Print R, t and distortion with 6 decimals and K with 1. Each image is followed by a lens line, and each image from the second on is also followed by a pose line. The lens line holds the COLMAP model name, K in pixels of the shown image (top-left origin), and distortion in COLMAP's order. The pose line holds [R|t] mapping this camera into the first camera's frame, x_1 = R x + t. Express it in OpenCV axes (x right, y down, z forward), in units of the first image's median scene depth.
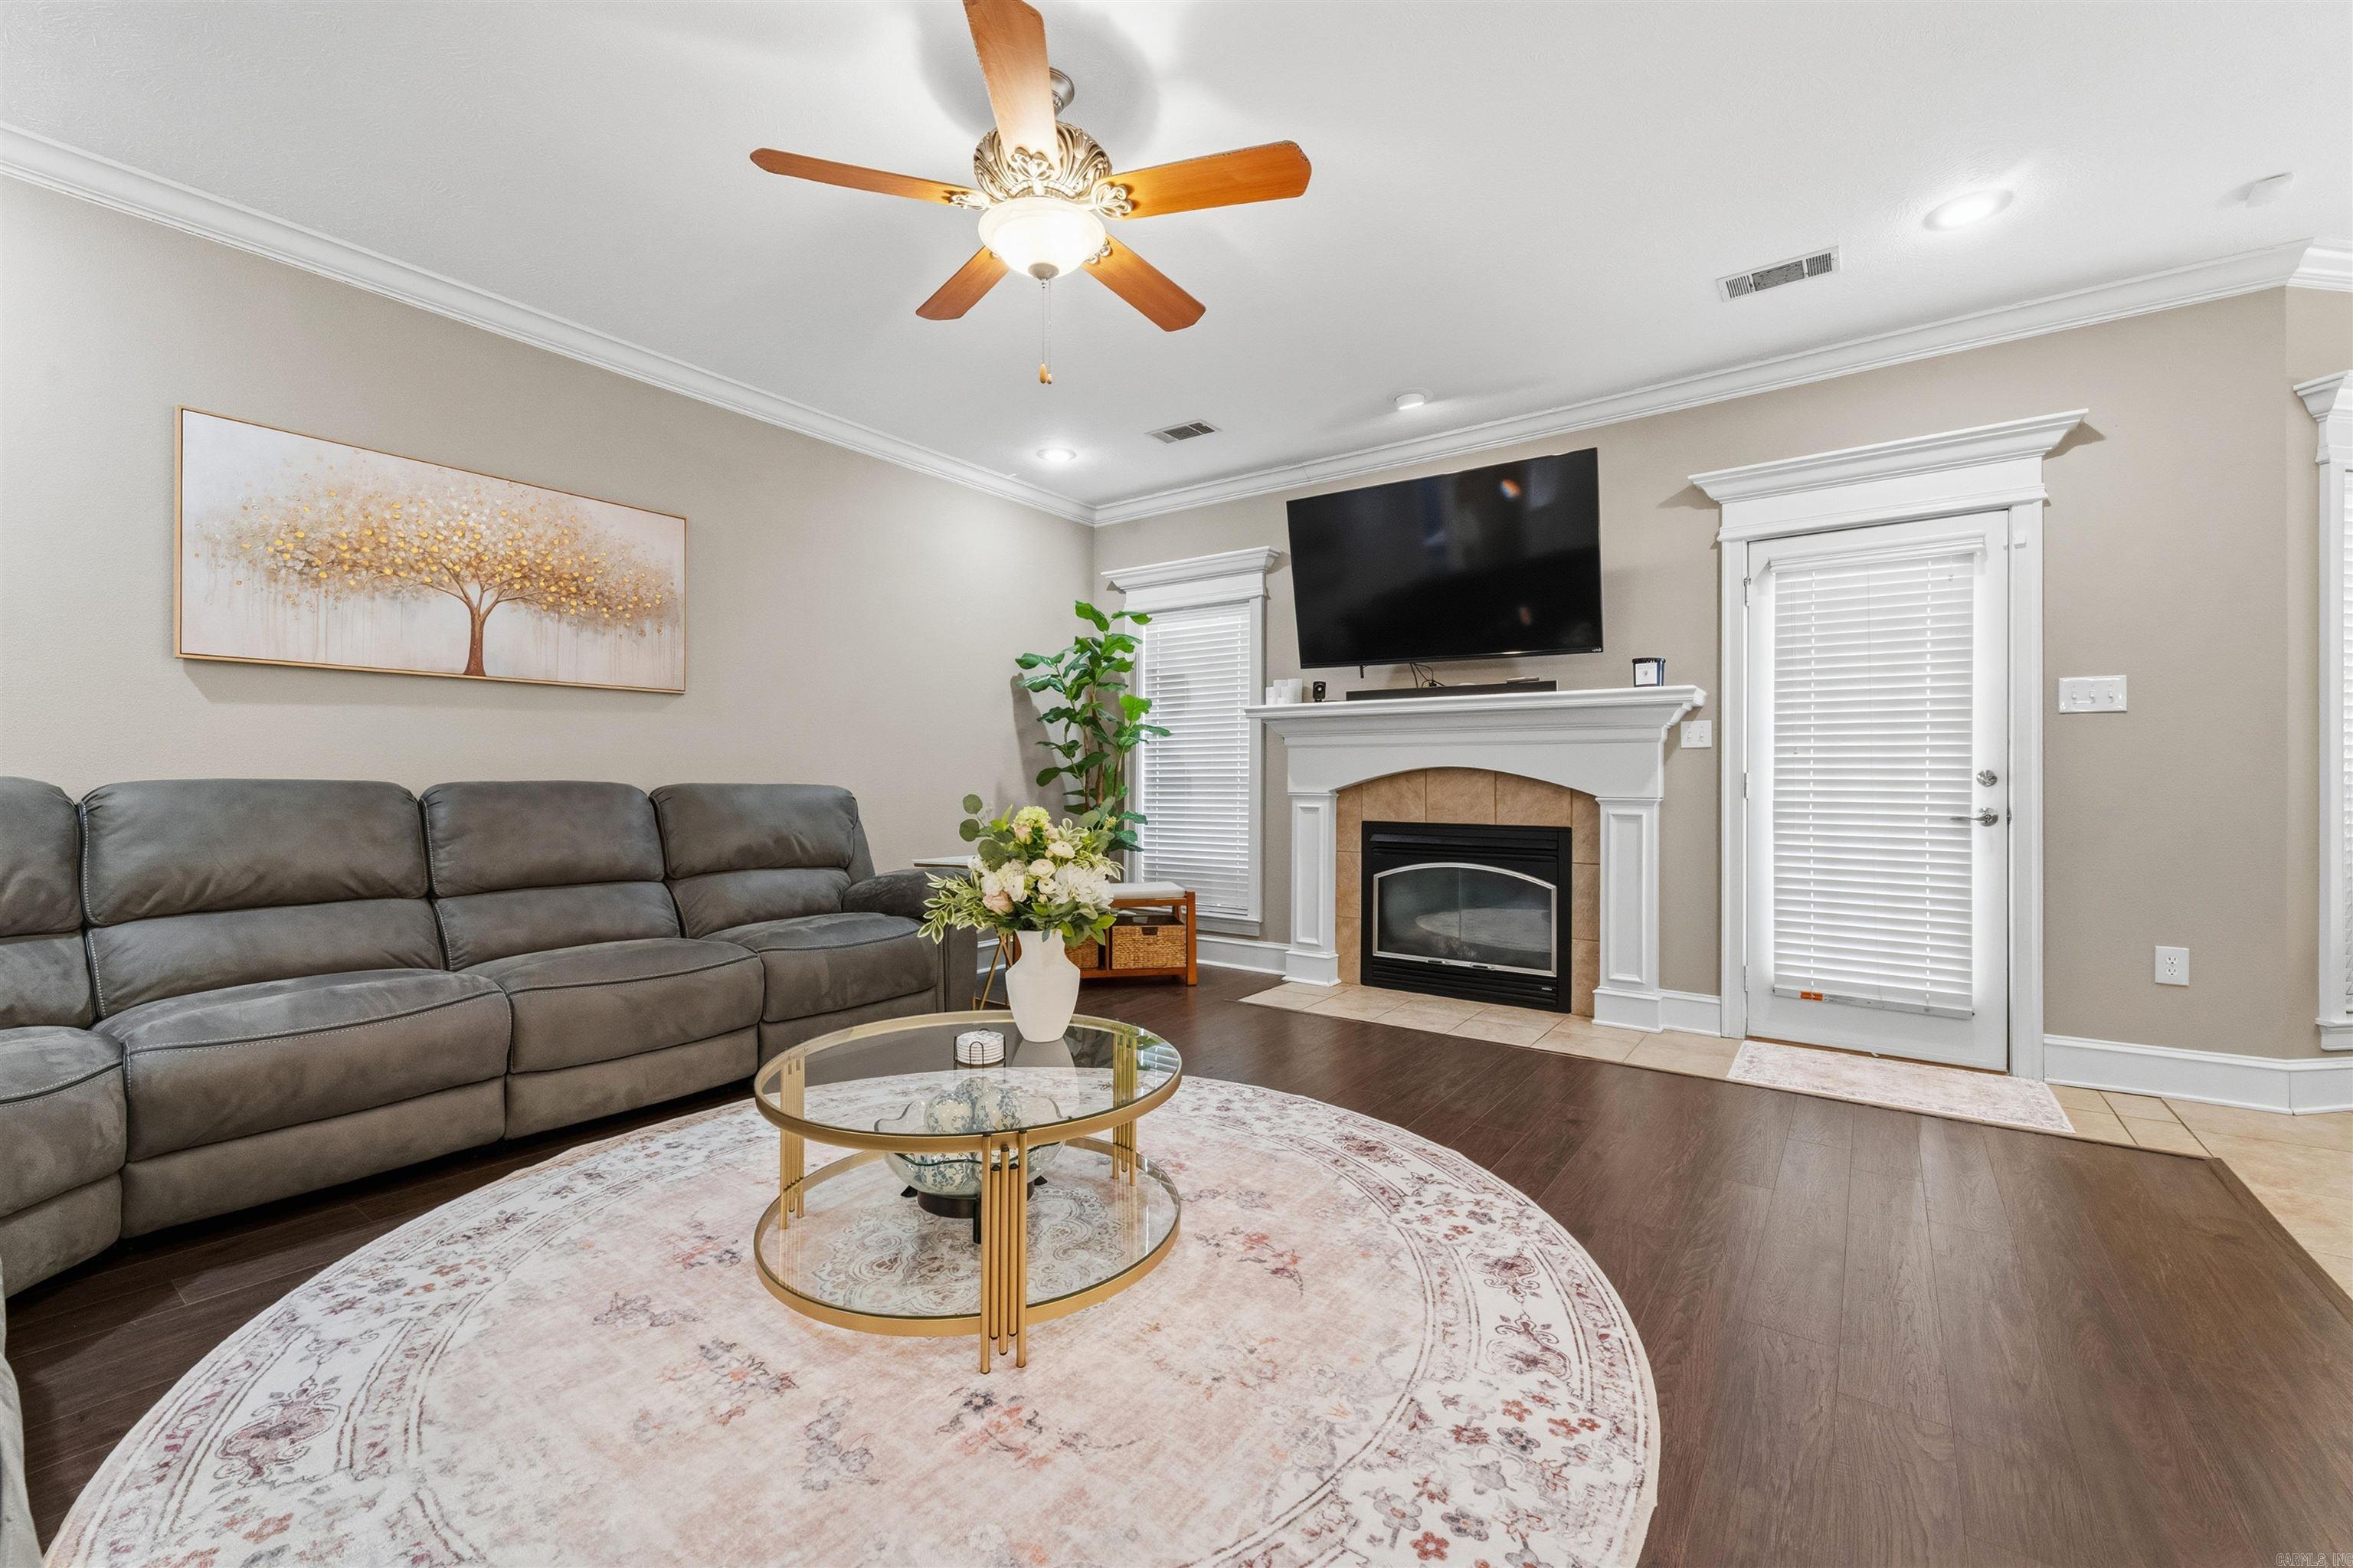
lens RADIAL K [[971.4, 0, 1183.0], [0, 971.4, 764.2], [0, 0, 1]] dist [0.006777, -0.002847]
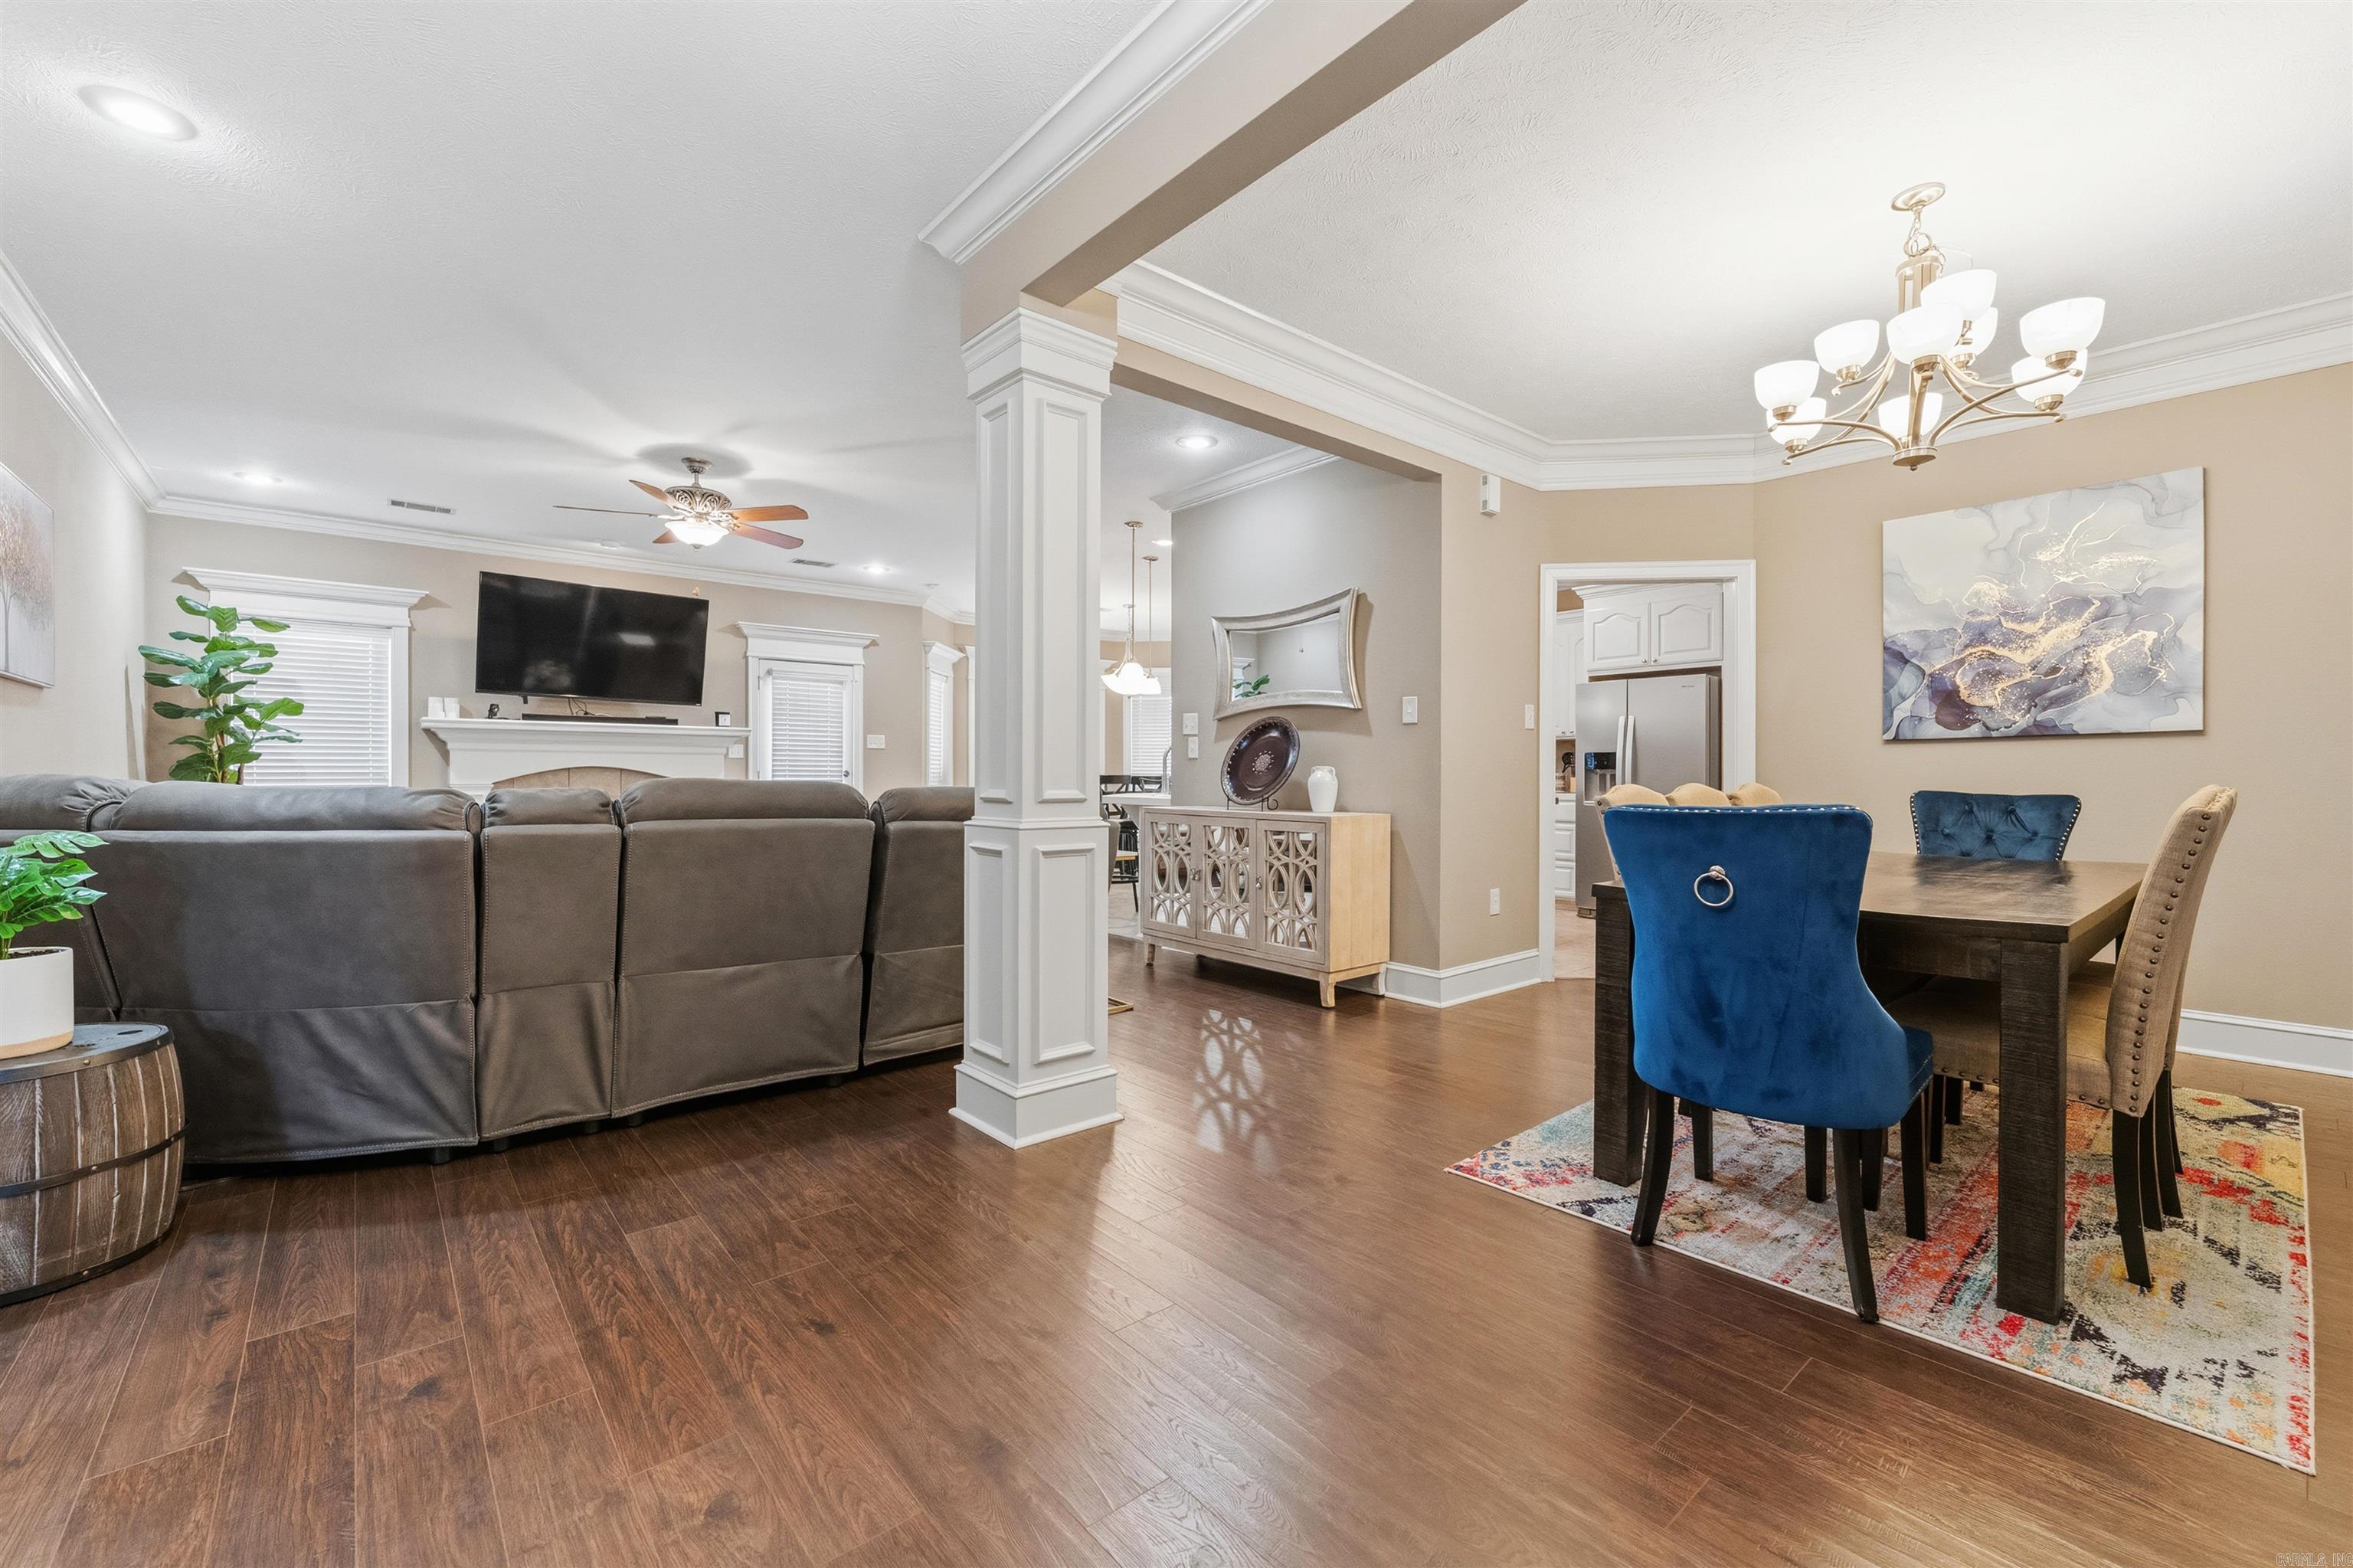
lens RADIAL K [[971.4, 0, 1176.6], [0, 971.4, 772.0], [0, 0, 1]] dist [0.006777, -0.002847]
pose [[0.231580, 0.001676, 0.972814, -1.180339], [-0.015810, 0.999873, 0.002041, -0.007091], [-0.972687, -0.015853, 0.231577, -0.329374]]
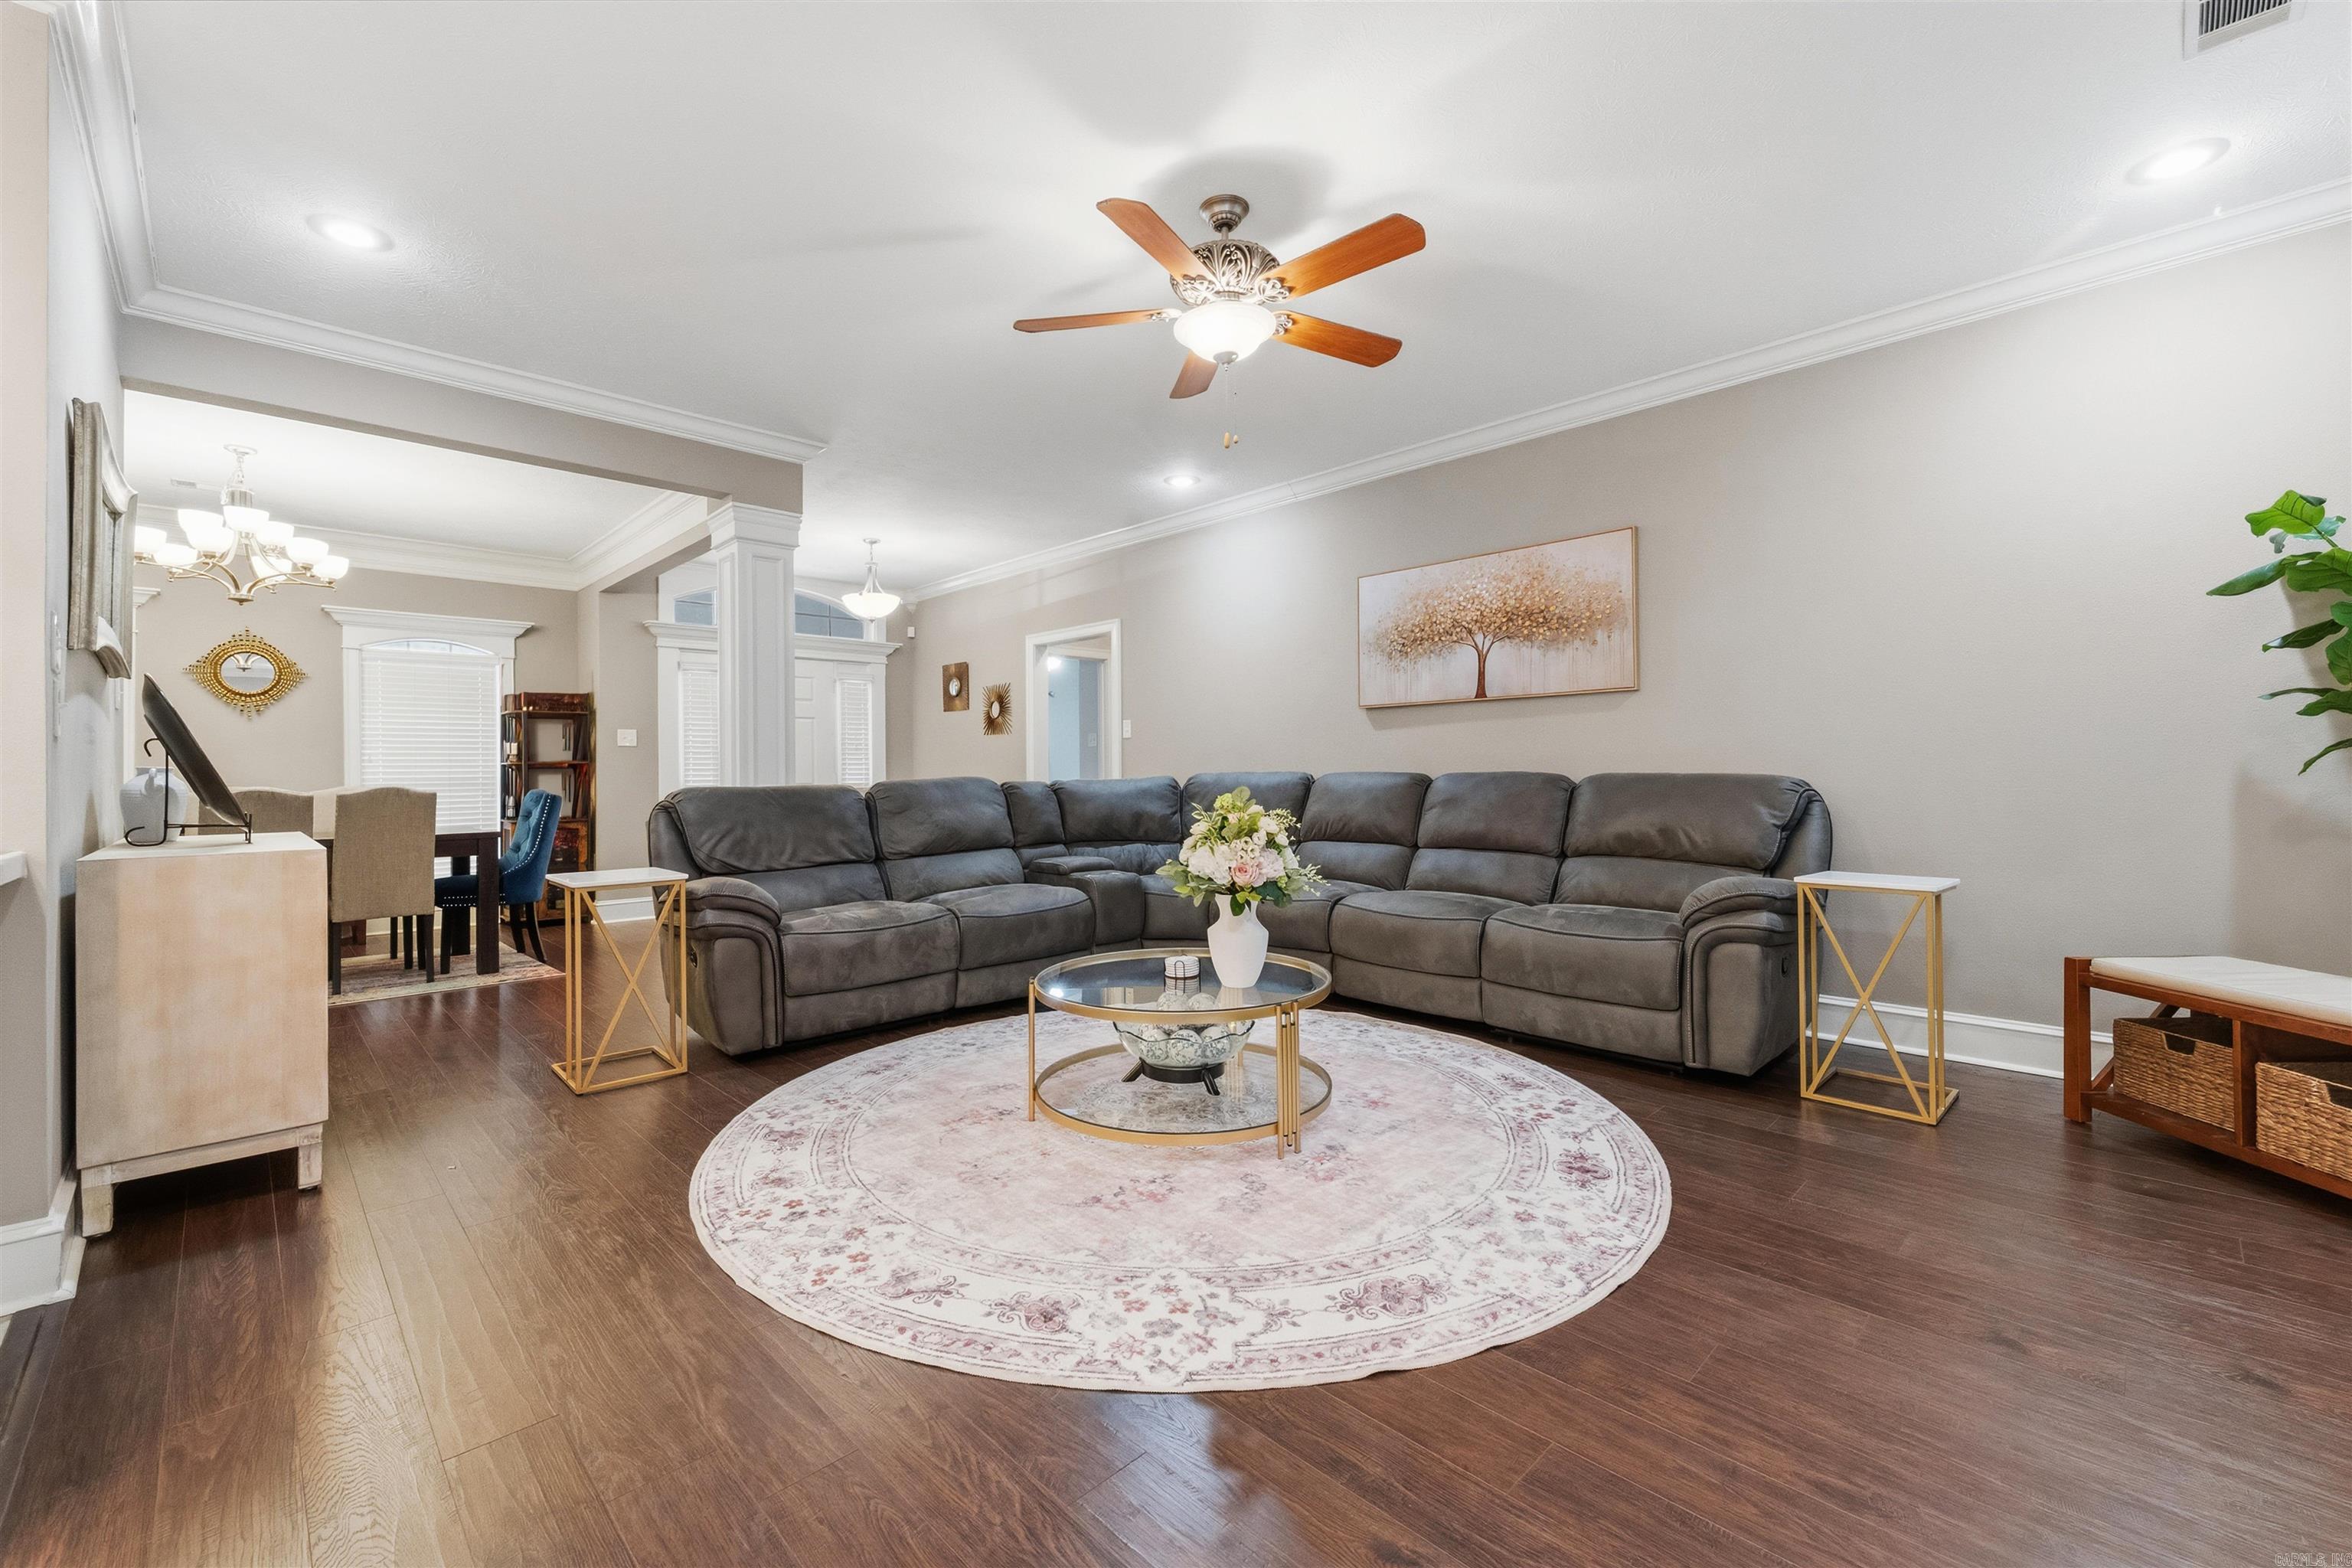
lens RADIAL K [[971.0, 0, 1154.6], [0, 971.0, 760.7], [0, 0, 1]] dist [0.006777, -0.002847]
pose [[-0.188427, -0.011693, -0.982018, 0.614765], [0.025187, 0.999543, -0.016734, 0.009557], [0.981764, -0.027888, -0.188047, 0.651261]]
